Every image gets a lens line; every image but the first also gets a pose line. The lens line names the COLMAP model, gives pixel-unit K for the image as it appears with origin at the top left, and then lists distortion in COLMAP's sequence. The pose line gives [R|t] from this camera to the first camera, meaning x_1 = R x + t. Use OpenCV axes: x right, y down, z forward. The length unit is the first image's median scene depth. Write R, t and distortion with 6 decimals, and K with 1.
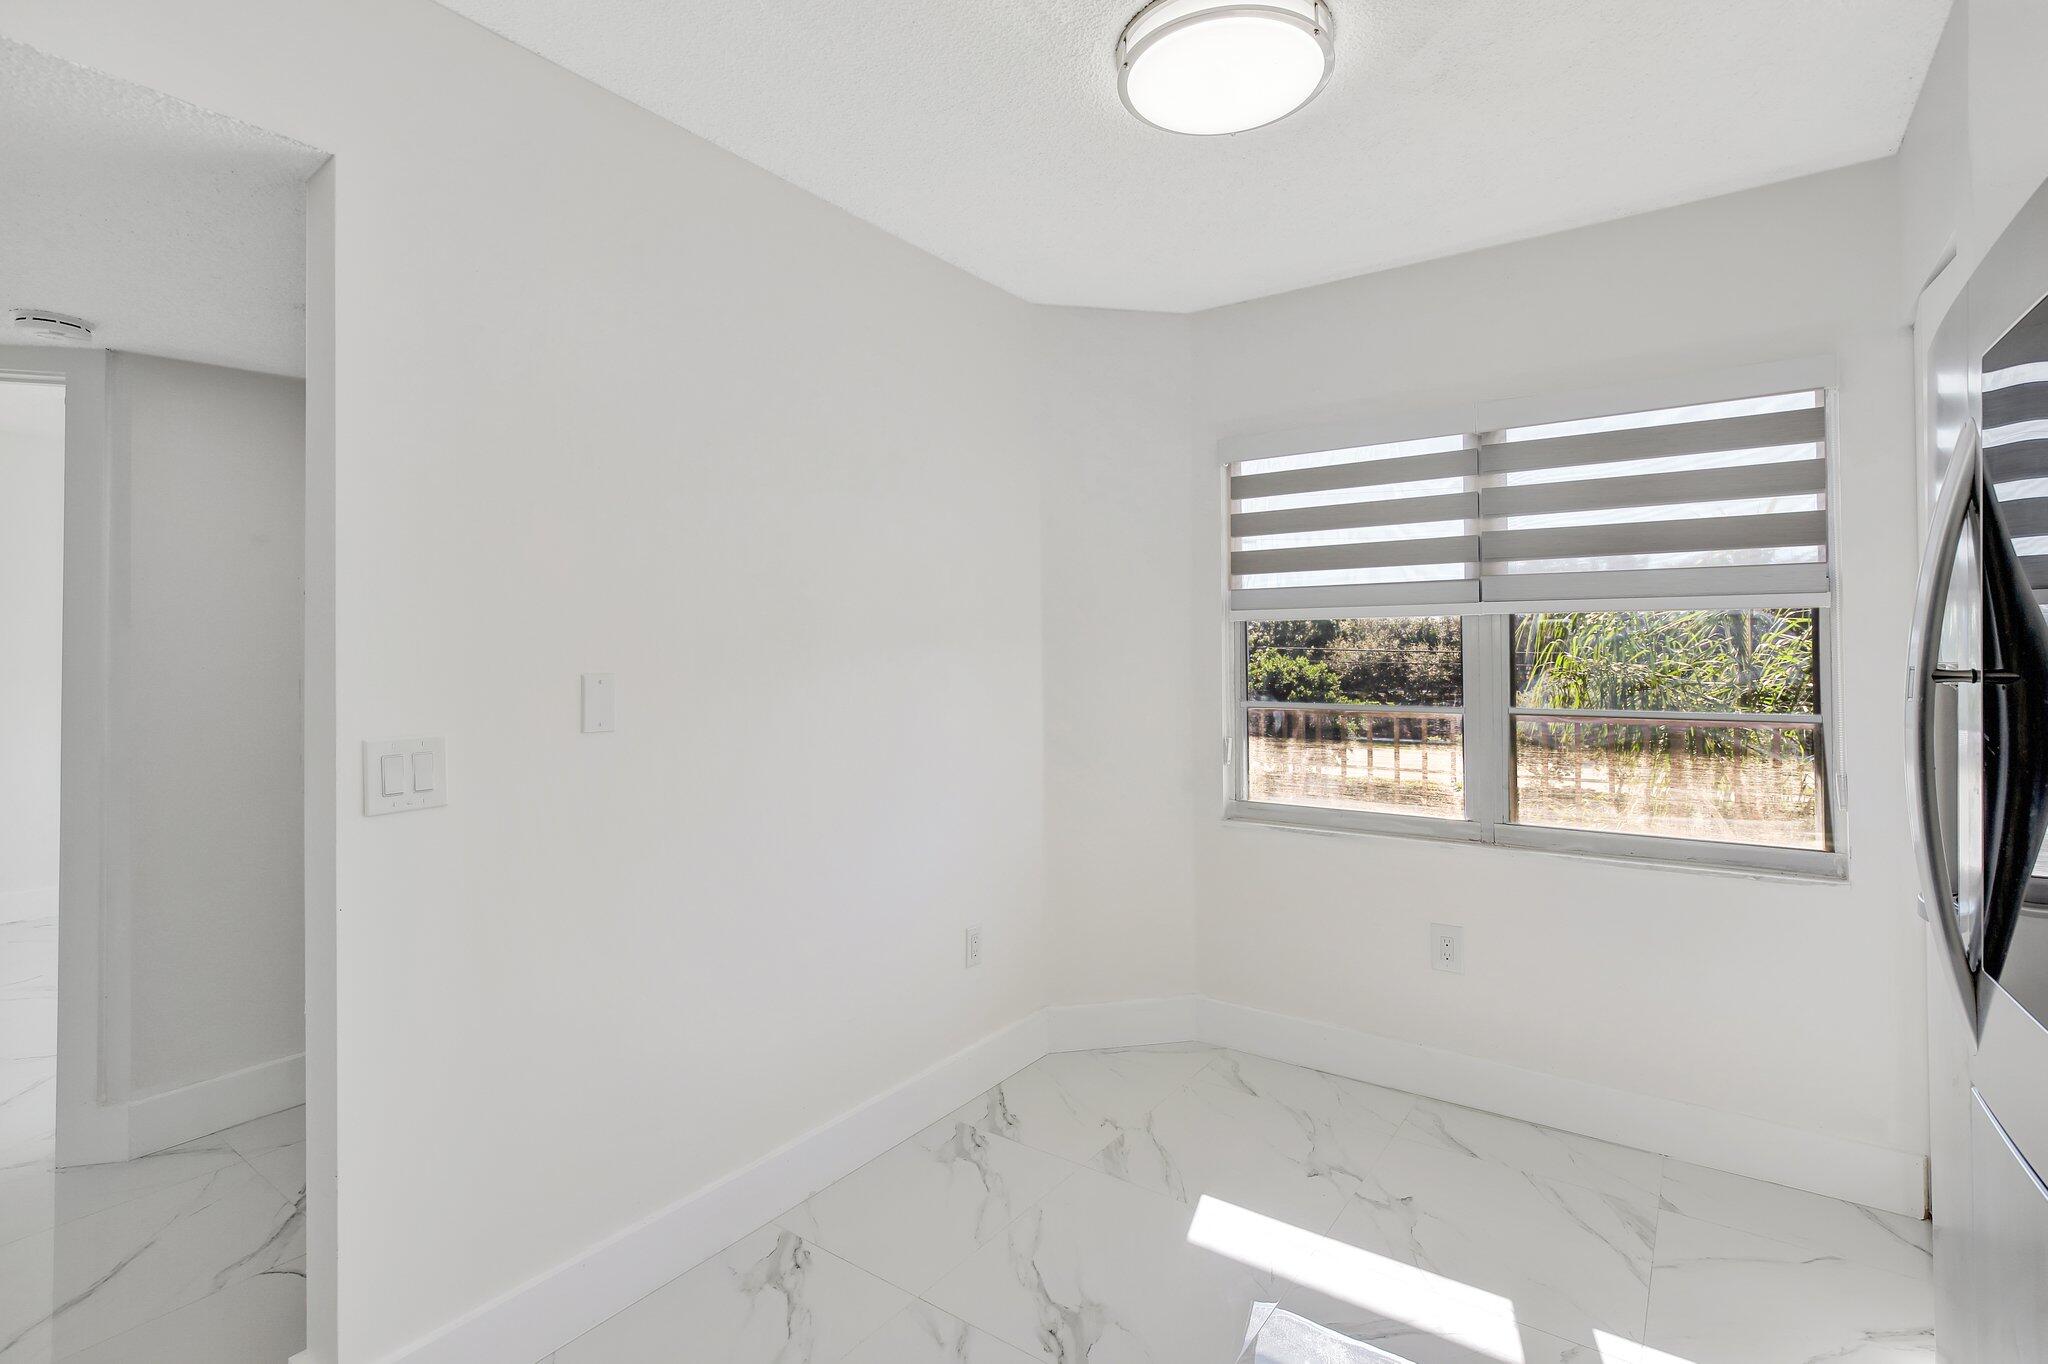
lens RADIAL K [[967.0, 0, 1069.6], [0, 967.0, 633.9], [0, 0, 1]] dist [-0.035928, 0.002530]
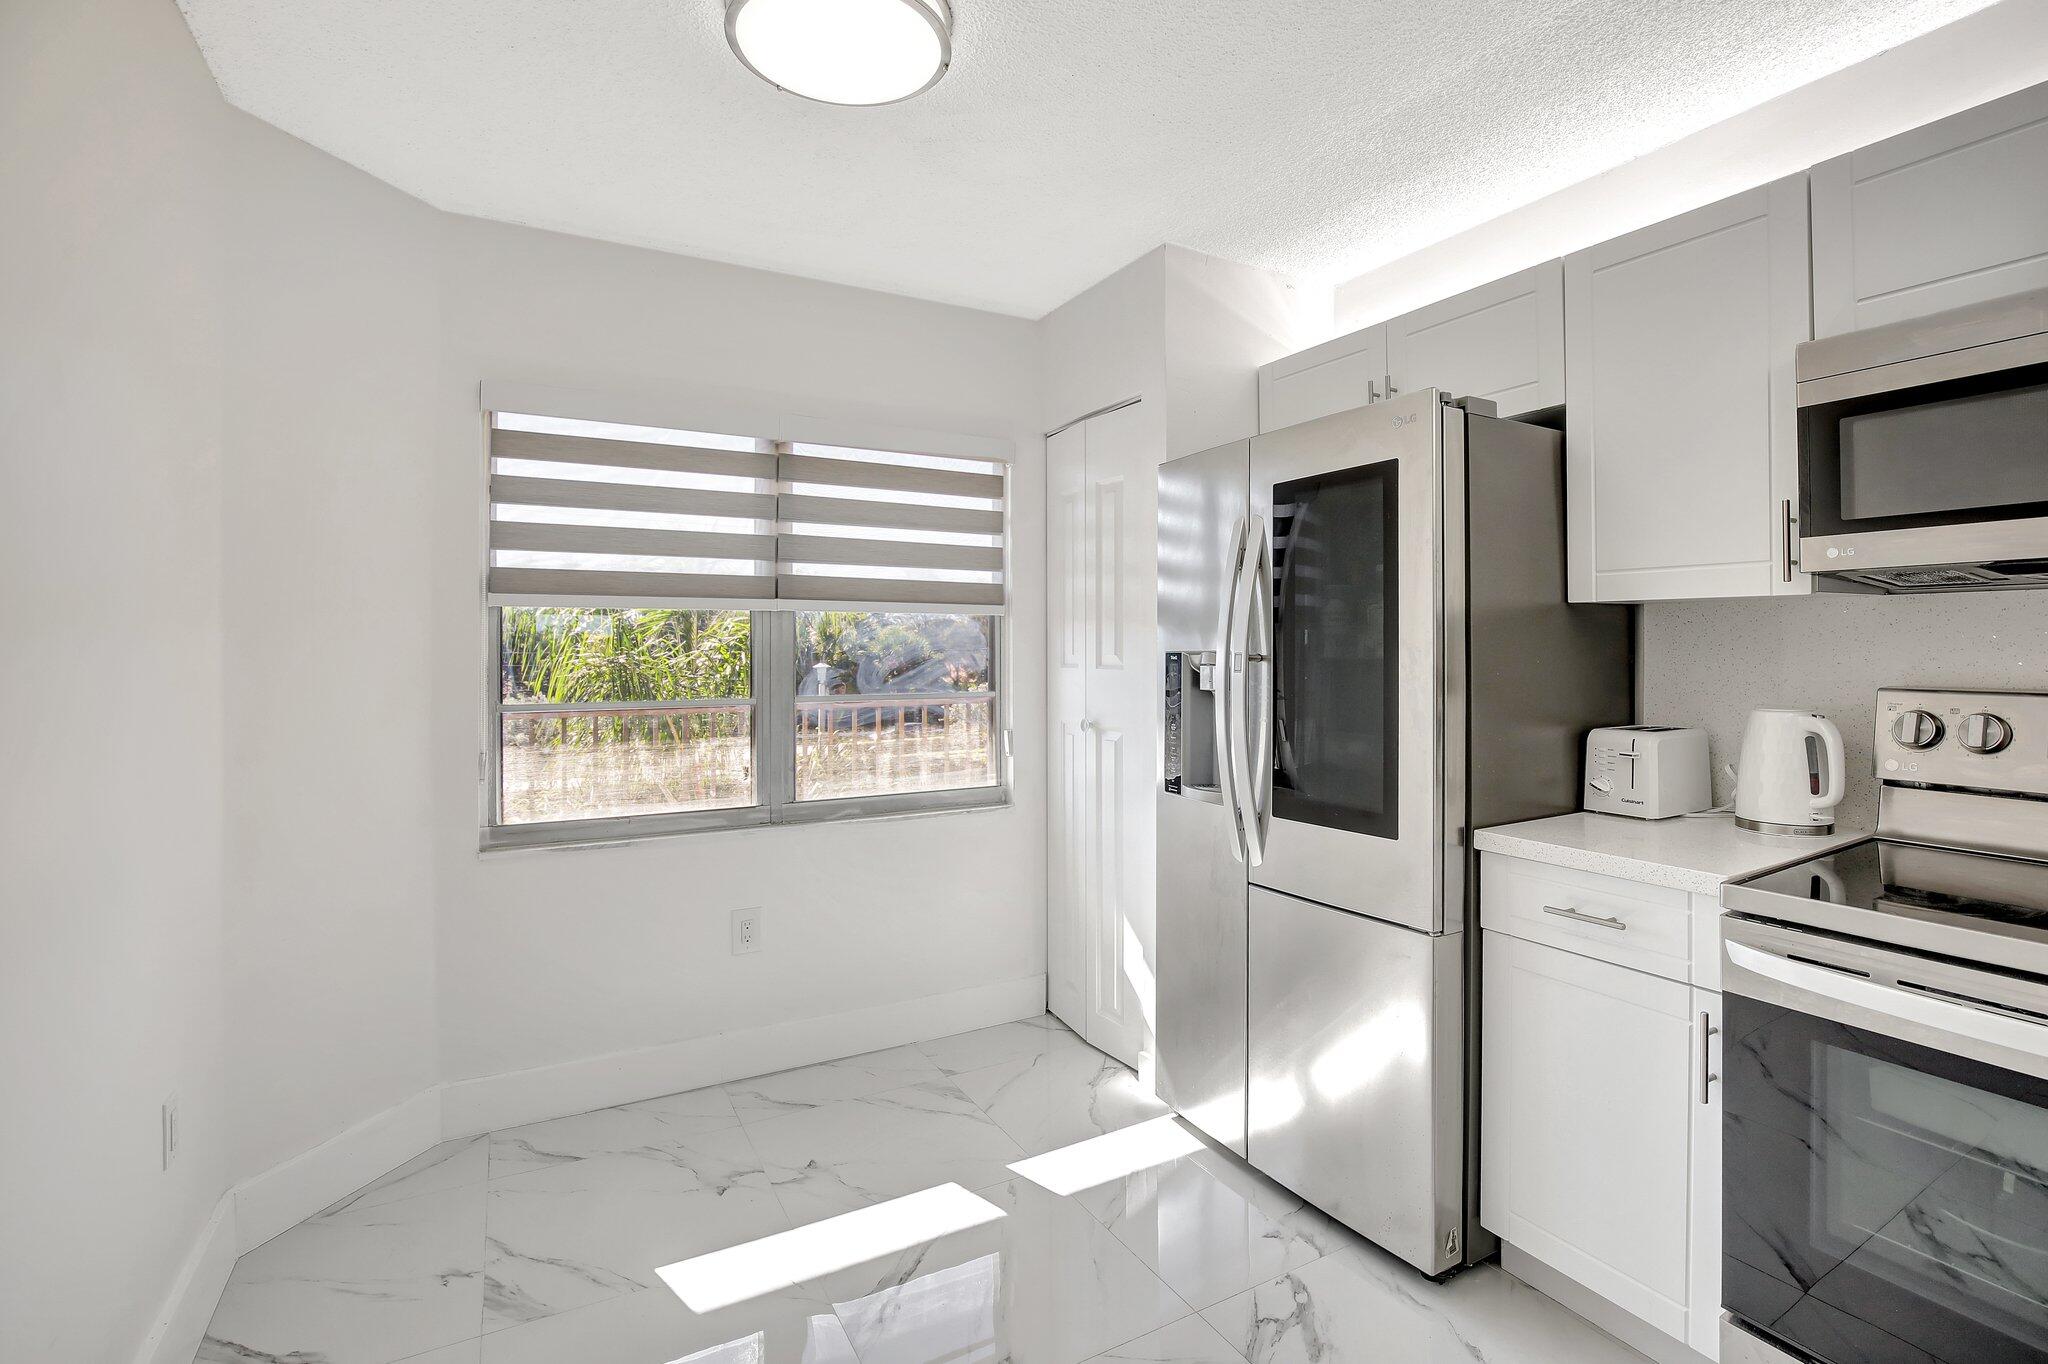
lens RADIAL K [[967.0, 0, 1058.6], [0, 967.0, 637.2], [0, 0, 1]] dist [-0.035928, 0.002530]
pose [[0.407369, 0.011747, 0.913188, -0.438602], [-0.018595, 0.999817, -0.004567, 0.008954], [-0.913074, -0.015120, 0.407513, 0.281939]]
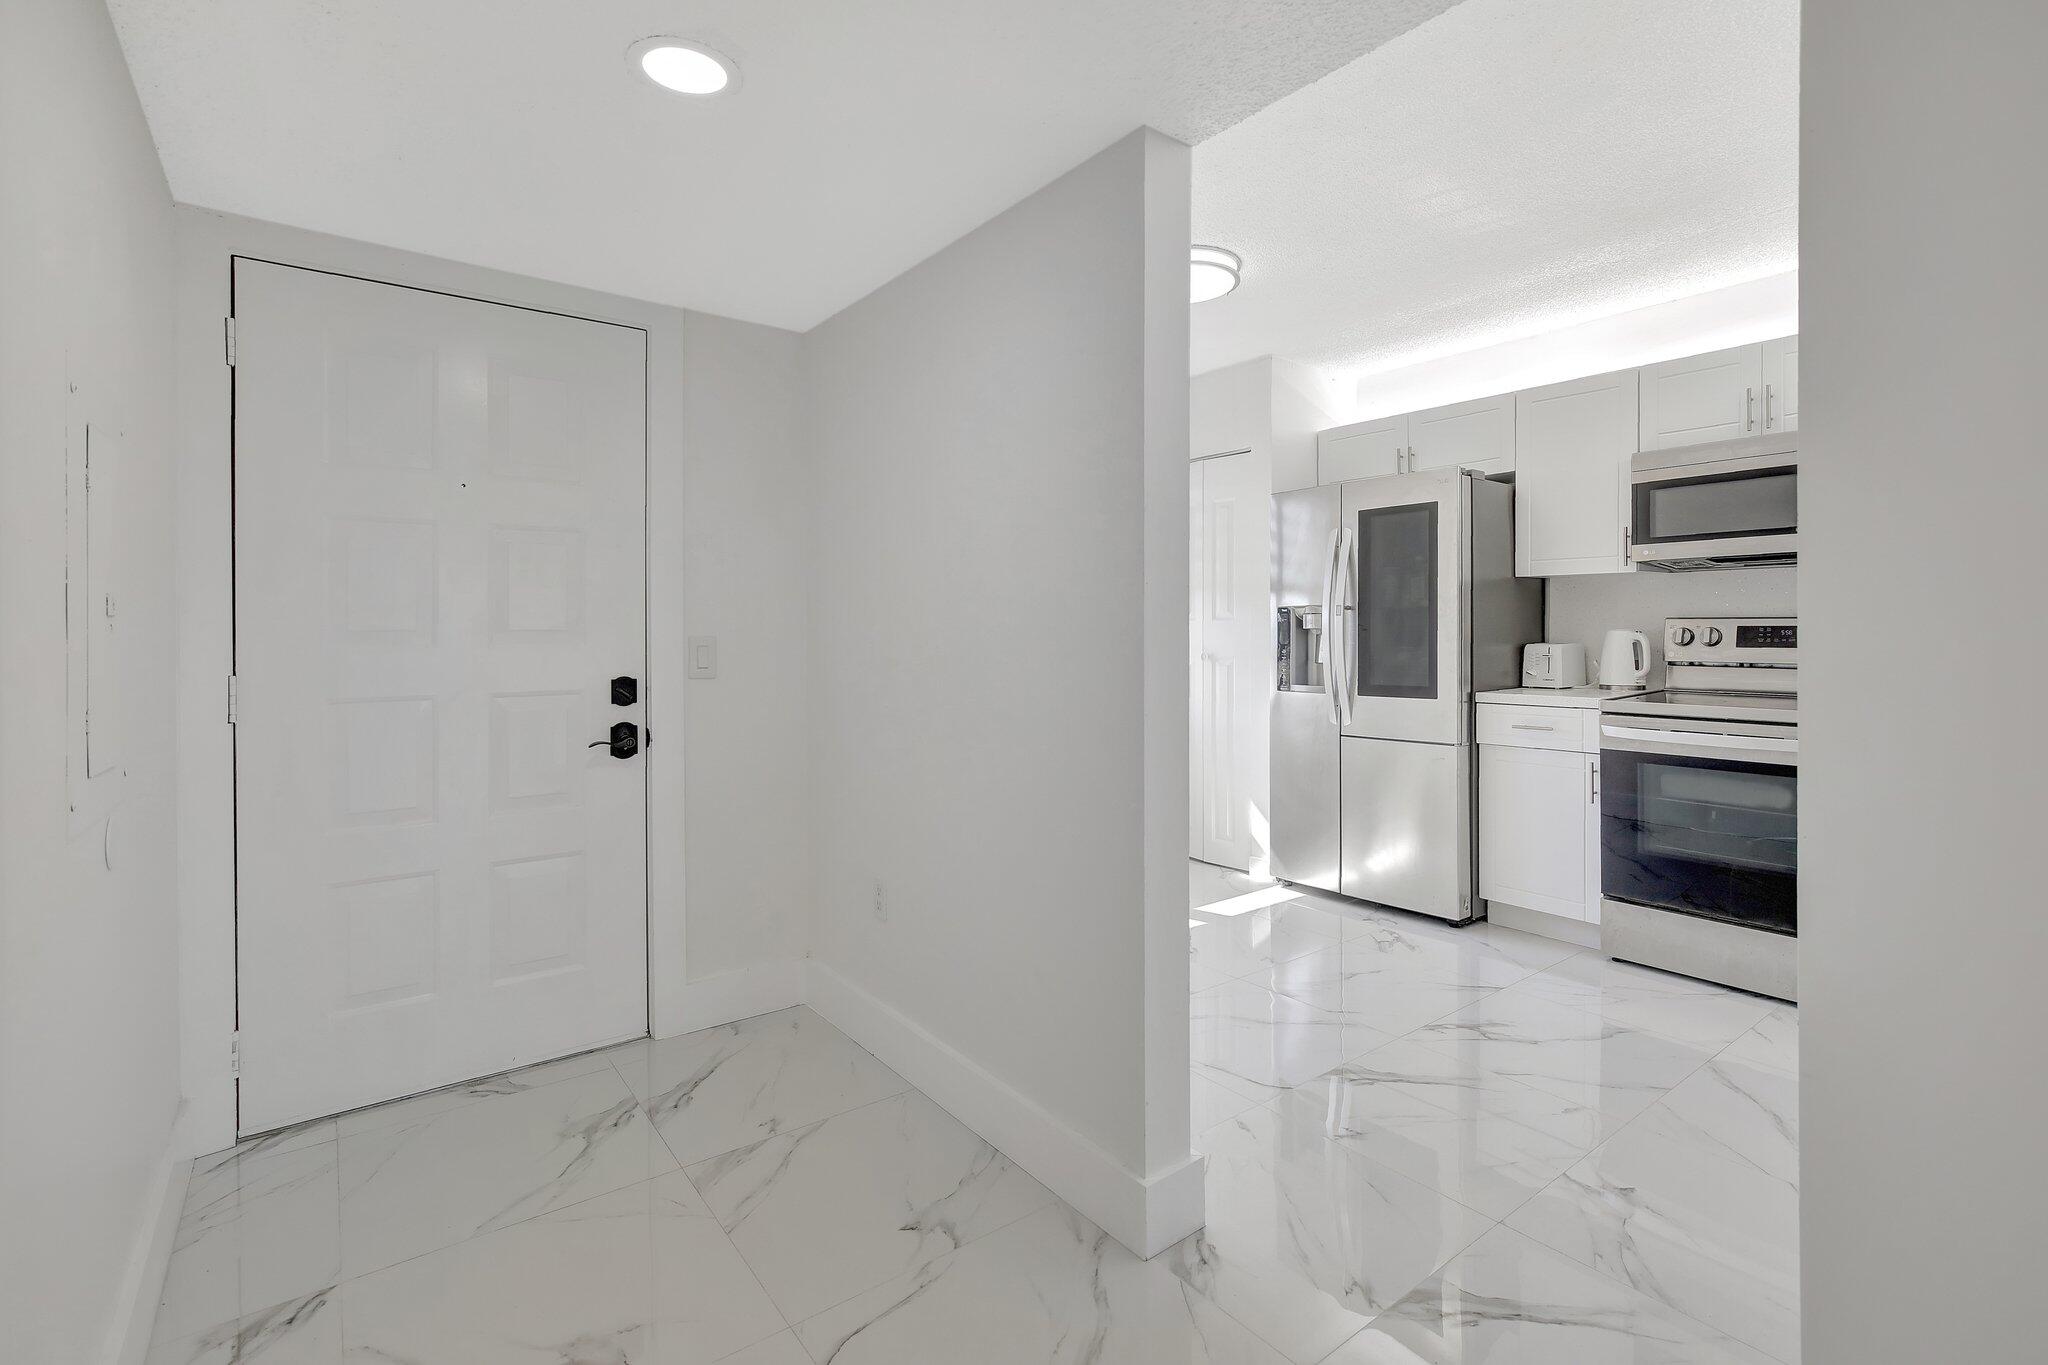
lens RADIAL K [[967.0, 0, 1046.1], [0, 967.0, 640.7], [0, 0, 1]] dist [-0.035928, 0.002530]
pose [[0.283617, -0.009555, 0.958890, -1.233400], [-0.013777, 0.999807, 0.014038, 0.060494], [-0.958839, -0.017192, 0.283431, 0.510156]]
